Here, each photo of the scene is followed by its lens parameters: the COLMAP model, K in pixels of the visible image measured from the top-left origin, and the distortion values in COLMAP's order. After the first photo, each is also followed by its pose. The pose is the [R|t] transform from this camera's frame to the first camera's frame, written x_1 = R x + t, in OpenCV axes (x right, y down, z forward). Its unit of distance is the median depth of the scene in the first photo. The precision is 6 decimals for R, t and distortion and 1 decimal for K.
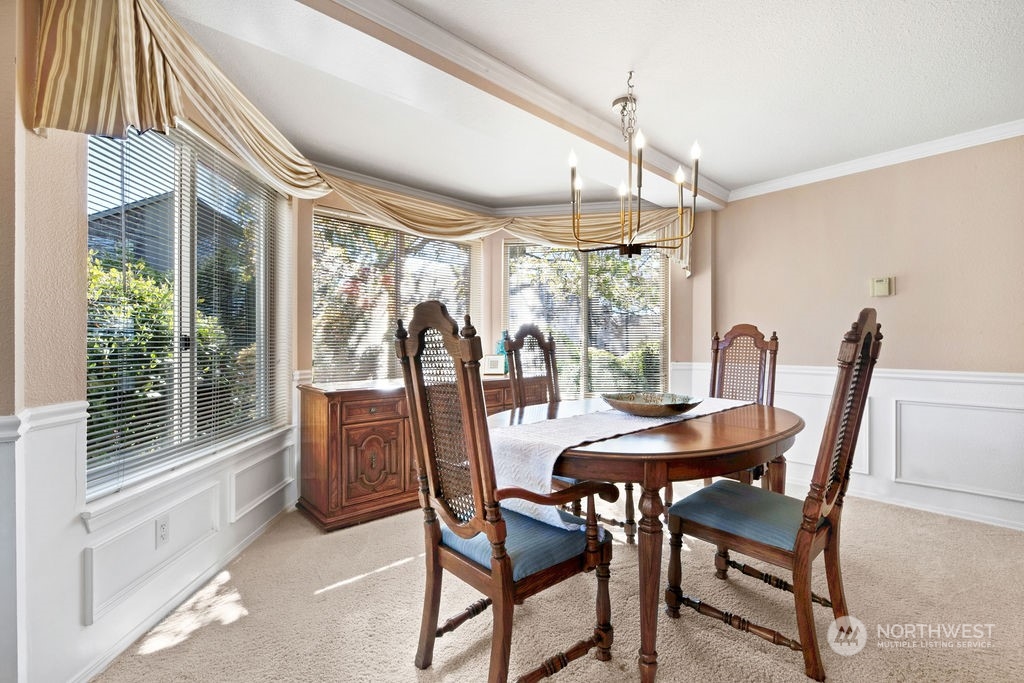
lens RADIAL K [[465.9, 0, 512.0], [0, 465.9, 341.5], [0, 0, 1]] dist [-0.000402, -0.000020]
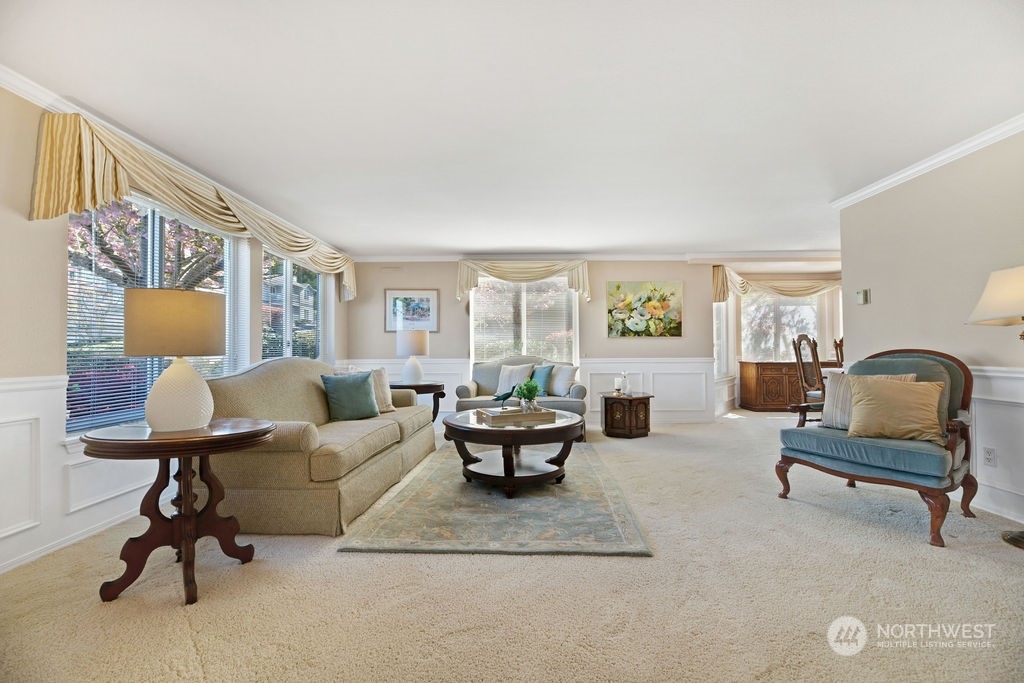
lens RADIAL K [[417.8, 0, 513.8], [0, 417.8, 342.4], [0, 0, 1]] dist [0.000893, 0.000031]
pose [[0.731798, -0.011156, -0.681430, 0.448712], [0.010259, 0.999933, -0.005354, -0.017951], [0.681444, -0.003073, 0.731863, -3.270744]]
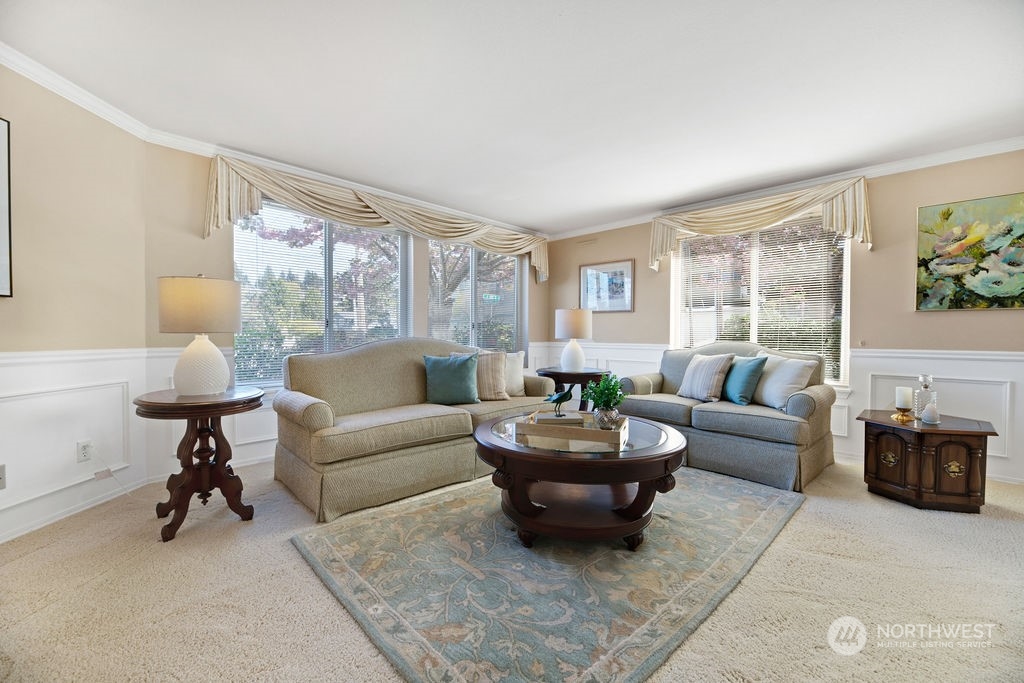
lens RADIAL K [[411.4, 0, 512.0], [0, 411.4, 341.5], [0, 0, 1]] dist [-0.001625, -0.000353]
pose [[0.059033, 0.023041, -0.997990, 0.398287], [0.008771, 0.999683, 0.023599, 0.009381], [0.998218, -0.010146, 0.058812, -2.007991]]
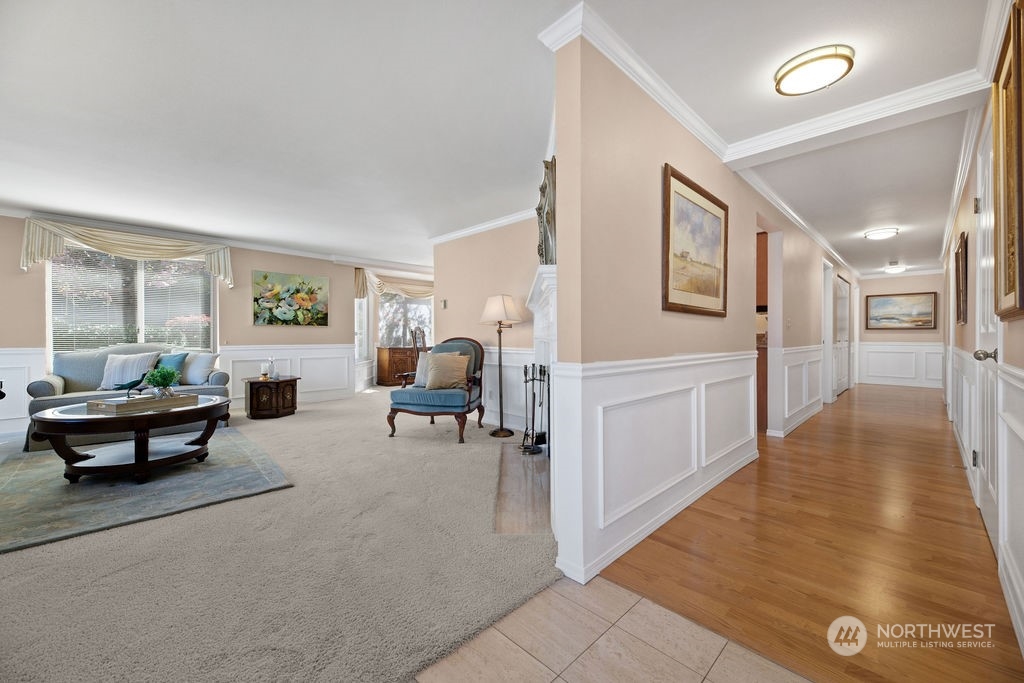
lens RADIAL K [[406.1, 0, 517.8], [0, 406.1, 338.8], [0, 0, 1]] dist [0.000854, -0.000159]
pose [[0.998486, 0.004897, 0.054792, 0.742767], [-0.005825, 0.999842, 0.016793, -0.023540], [-0.054701, -0.017087, 0.998357, -3.830405]]
